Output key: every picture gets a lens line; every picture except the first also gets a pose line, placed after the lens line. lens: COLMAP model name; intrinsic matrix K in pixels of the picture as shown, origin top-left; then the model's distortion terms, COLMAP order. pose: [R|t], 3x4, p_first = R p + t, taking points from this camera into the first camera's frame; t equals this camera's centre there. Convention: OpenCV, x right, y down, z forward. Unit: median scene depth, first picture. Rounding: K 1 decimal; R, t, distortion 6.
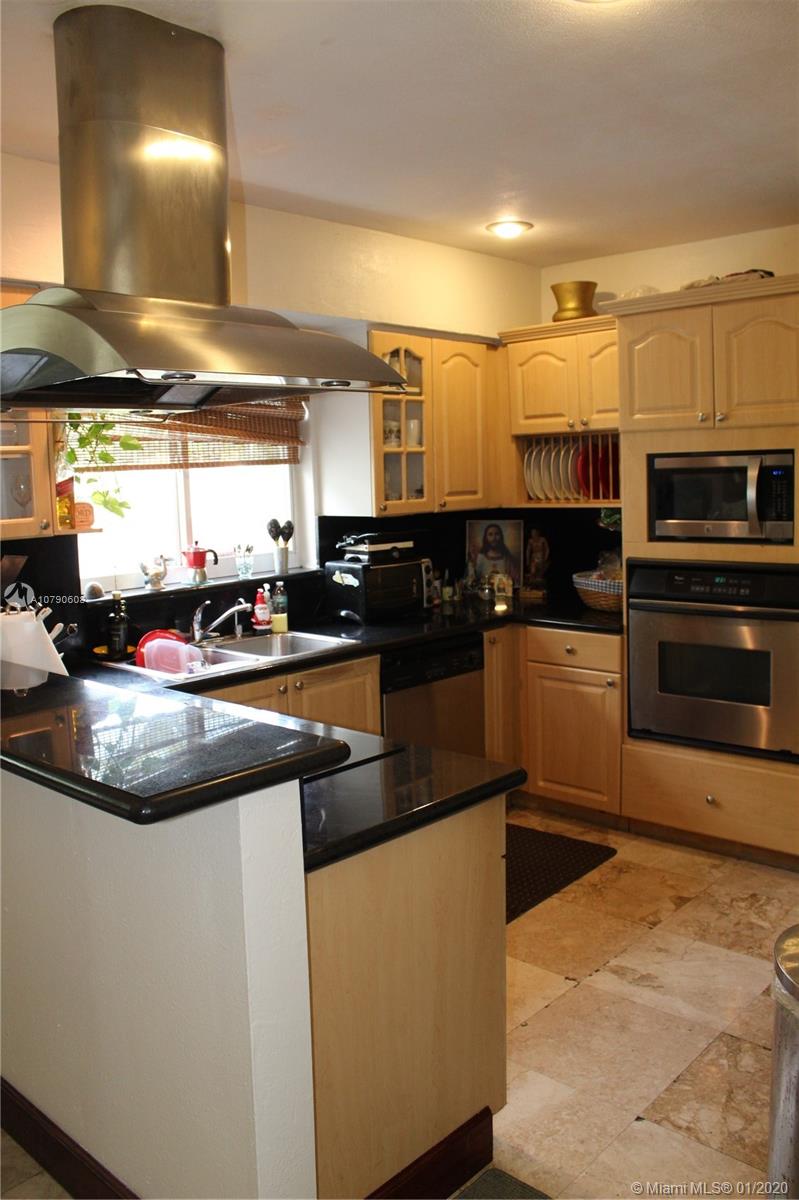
lens RADIAL K [[984.4, 0, 403.8], [0, 984.4, 583.0], [0, 0, 1]] dist [-0.152924, 0.102441]
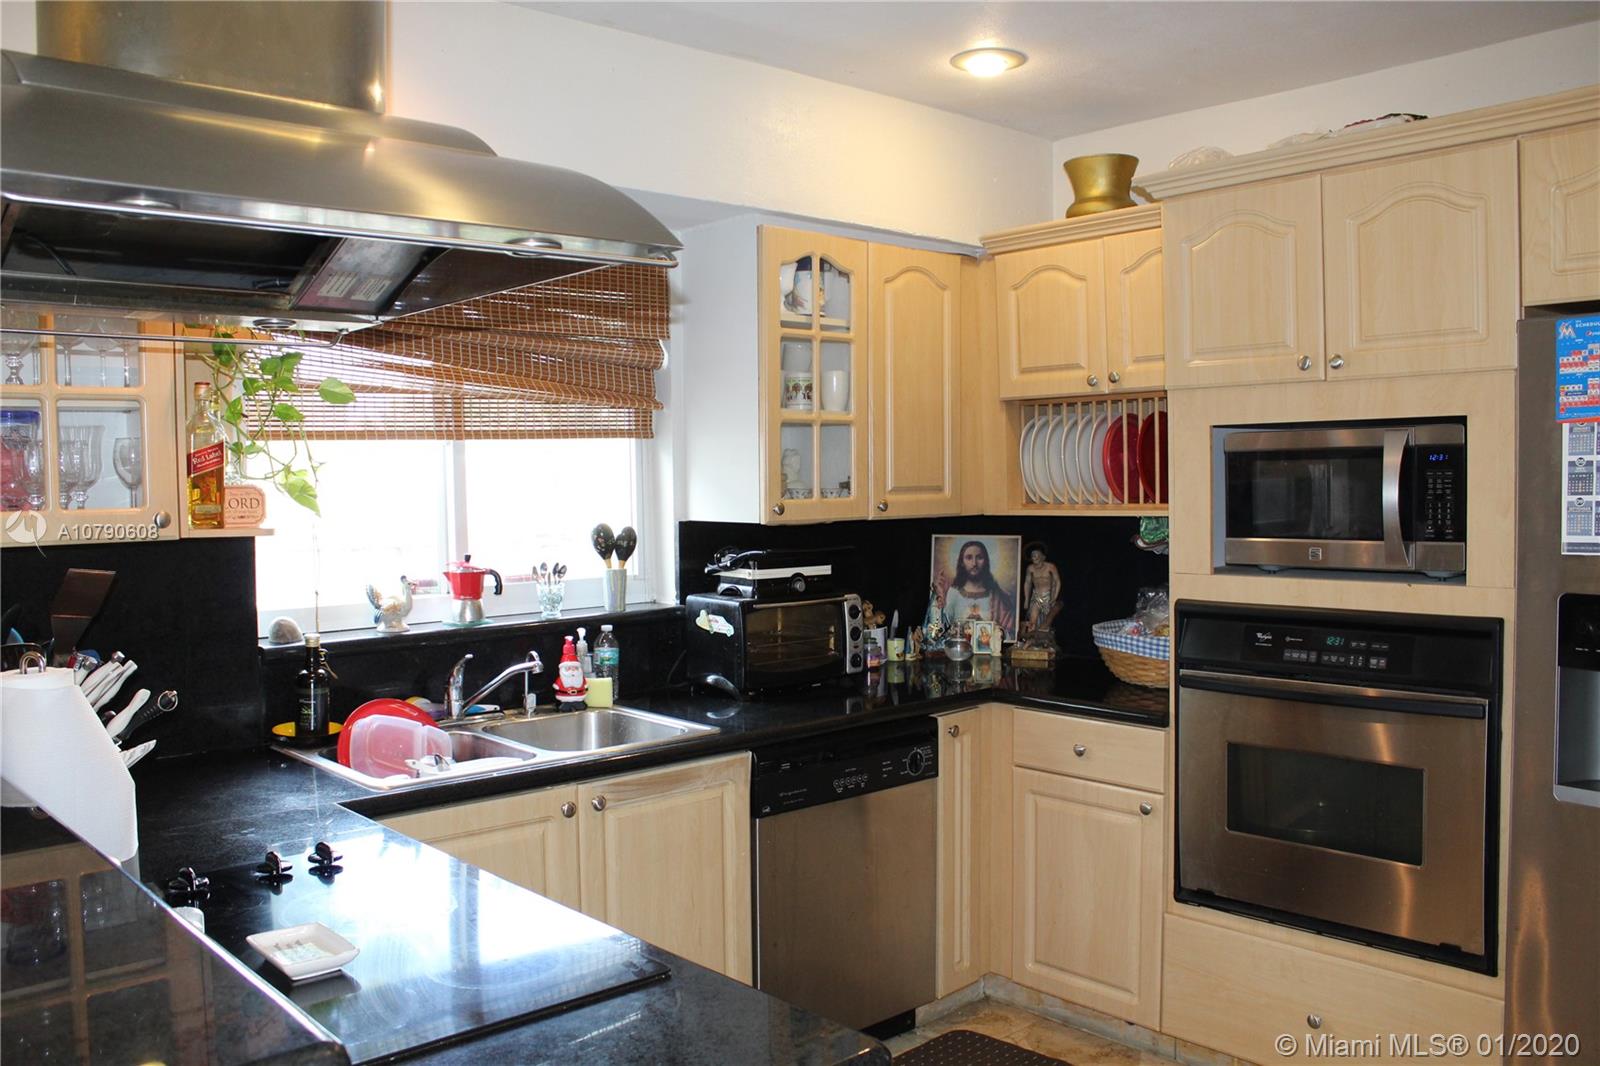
lens RADIAL K [[1312.6, 0, 800.0], [0, 1312.6, 533.0], [0, 0, 1]] dist [-0.152924, 0.102441]
pose [[0.995567, 0.020746, -0.091743, 0.069050], [-0.026879, 0.997450, -0.066120, -0.007795], [0.090137, 0.068293, 0.993585, 0.184720]]
